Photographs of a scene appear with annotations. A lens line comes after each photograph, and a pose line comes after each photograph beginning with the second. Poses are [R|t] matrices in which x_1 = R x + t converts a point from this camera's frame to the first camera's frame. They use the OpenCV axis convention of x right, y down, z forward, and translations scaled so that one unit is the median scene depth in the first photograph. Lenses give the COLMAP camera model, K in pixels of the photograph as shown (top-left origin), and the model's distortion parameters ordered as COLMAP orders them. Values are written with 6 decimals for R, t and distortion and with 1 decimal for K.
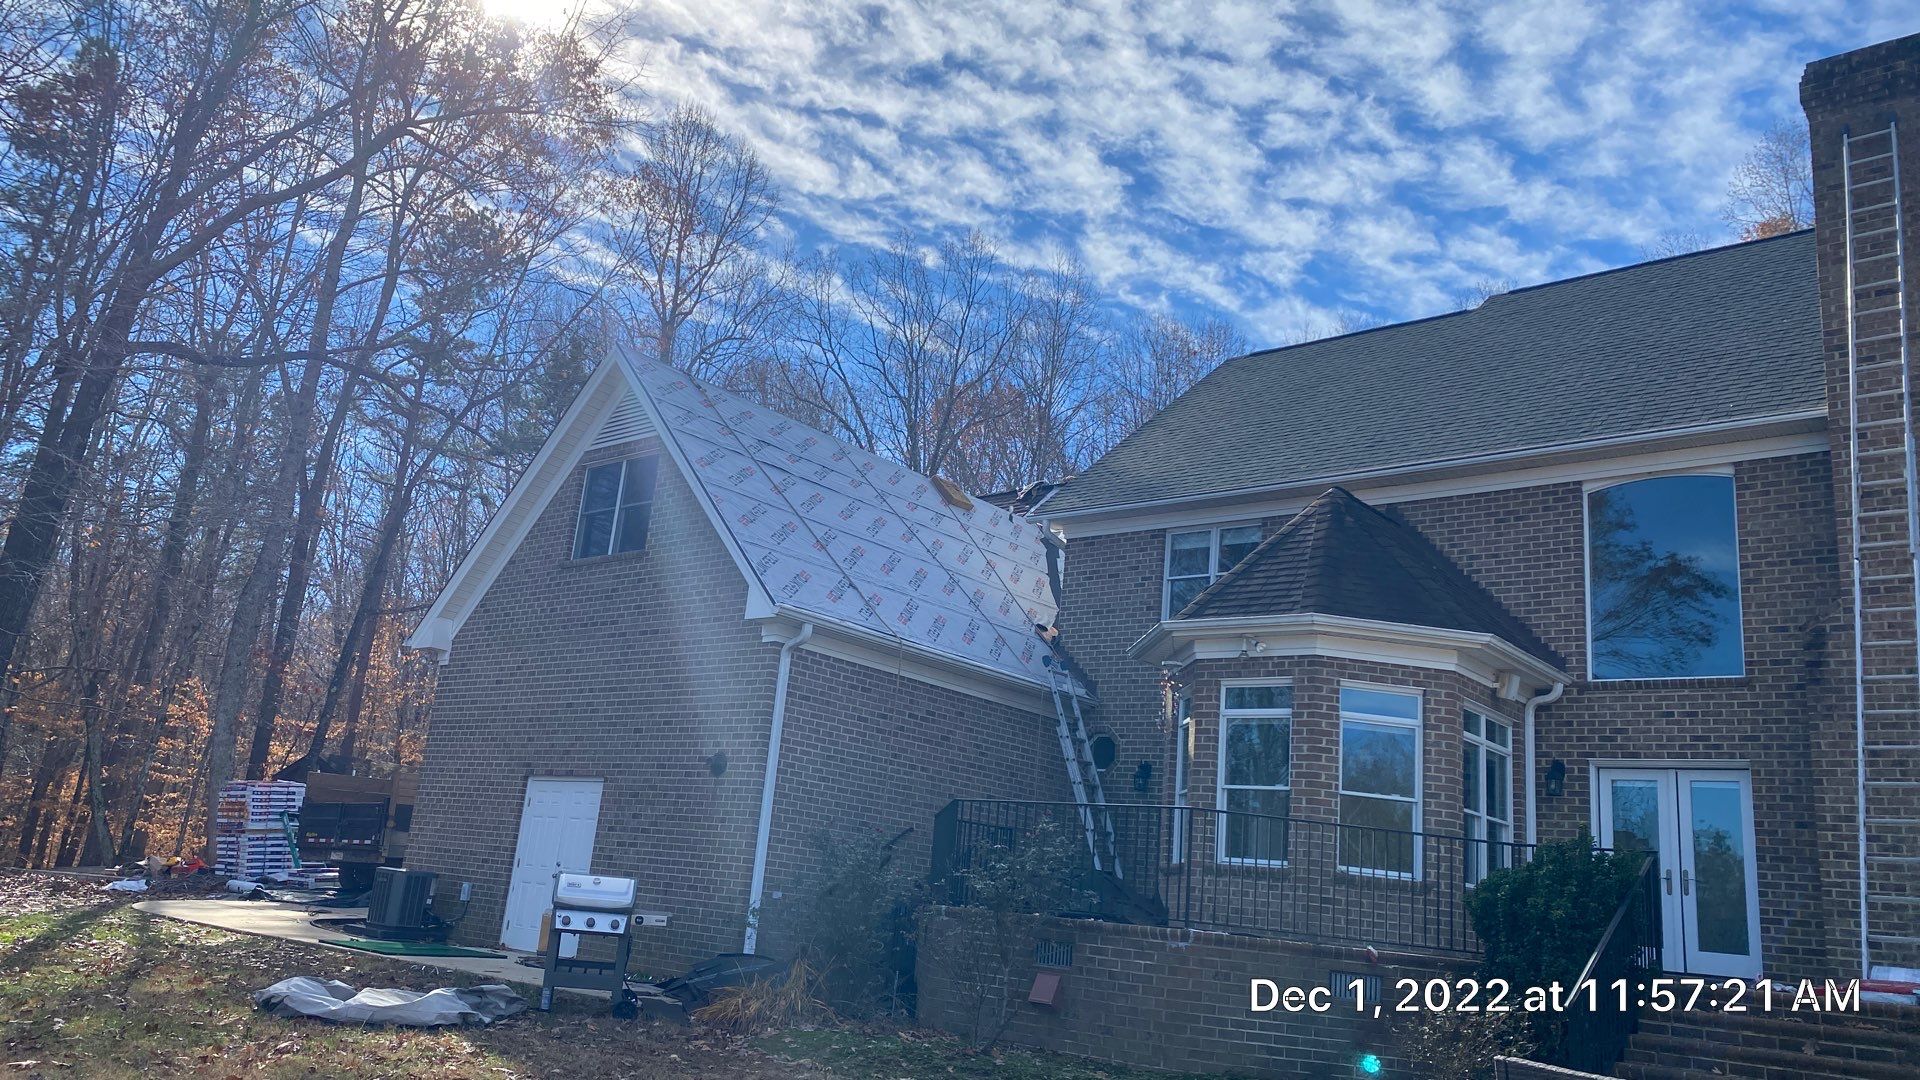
lens RADIAL K [[1457.4, 0, 919.3], [0, 1457.4, 511.7], [0, 0, 1]] dist [0.061573, -0.070140]
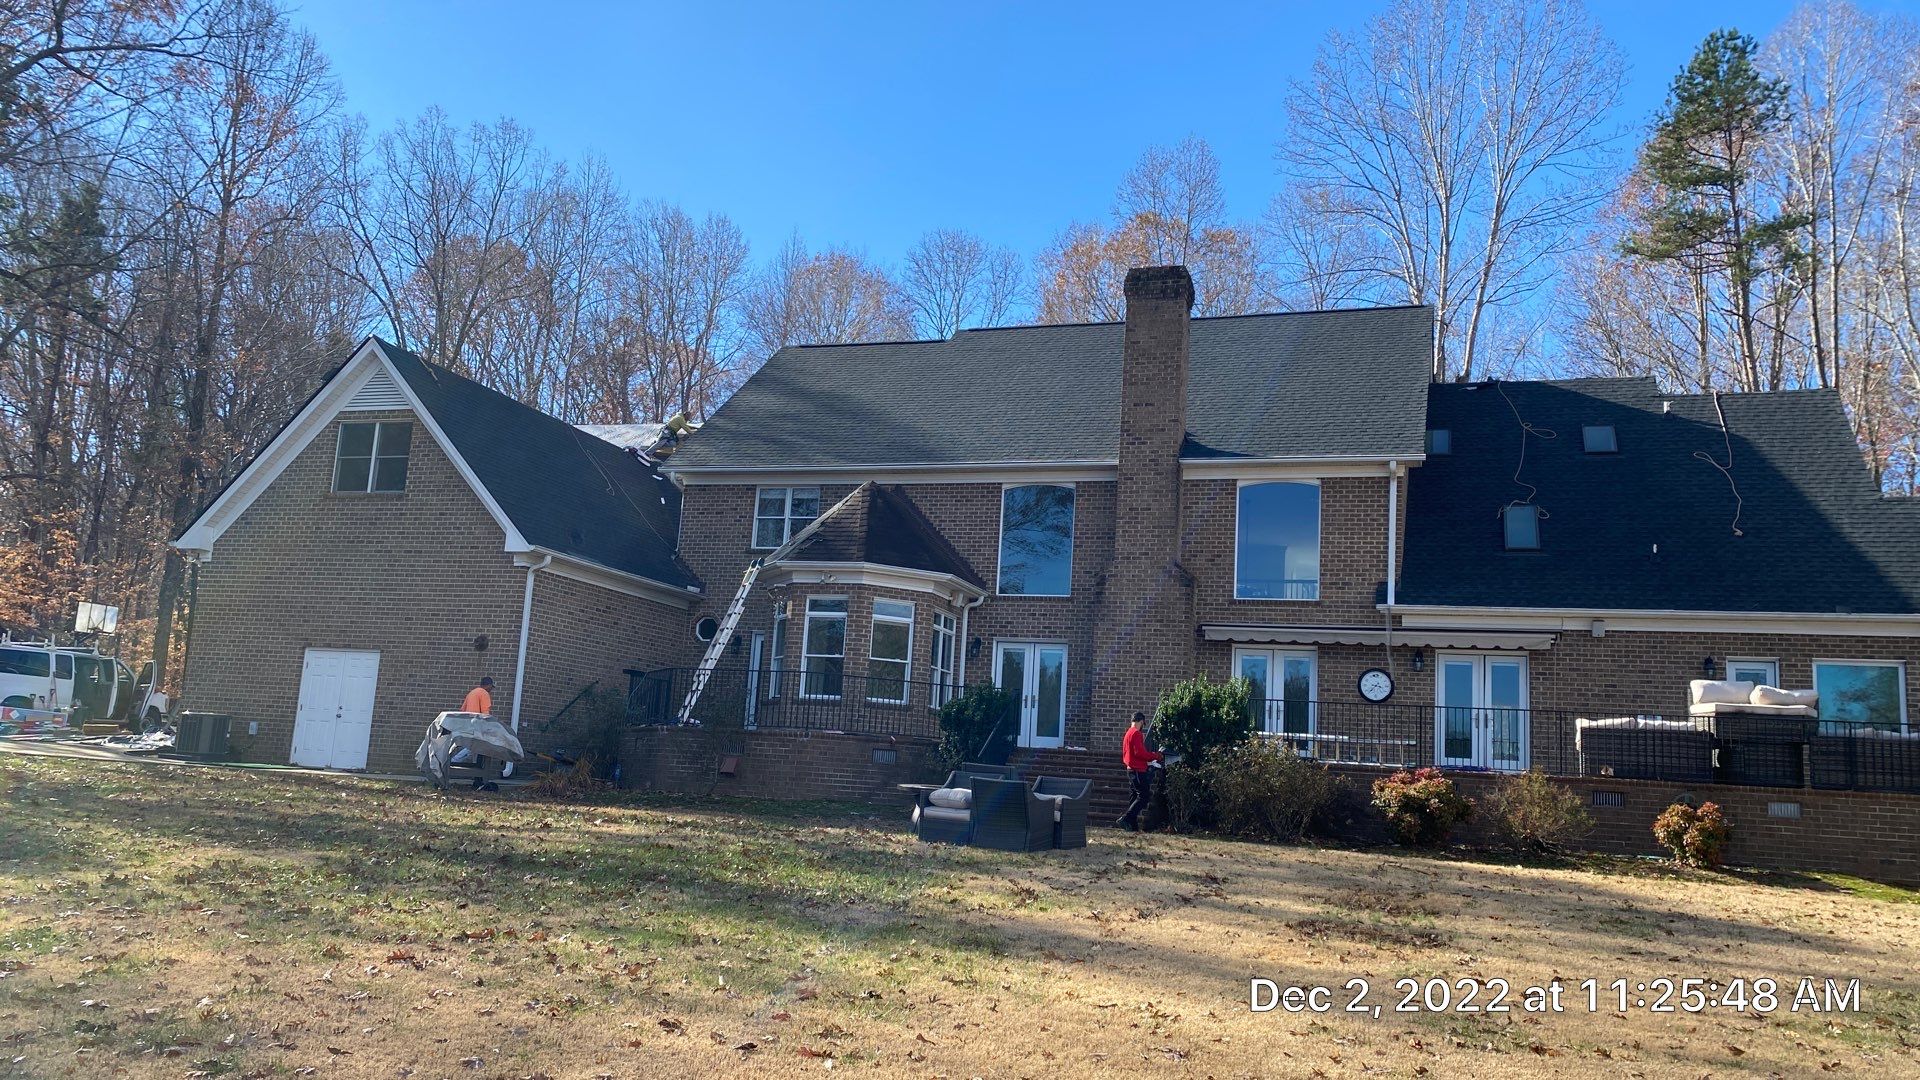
lens RADIAL K [[1452.6, 0, 977.9], [0, 1452.6, 546.3], [0, 0, 1]] dist [0.055840, -0.056777]
pose [[0.915676, 0.022012, 0.401314, -0.278111], [-0.076771, 0.989694, 0.120883, -0.154008], [-0.394518, -0.141499, 0.907928, -0.589733]]
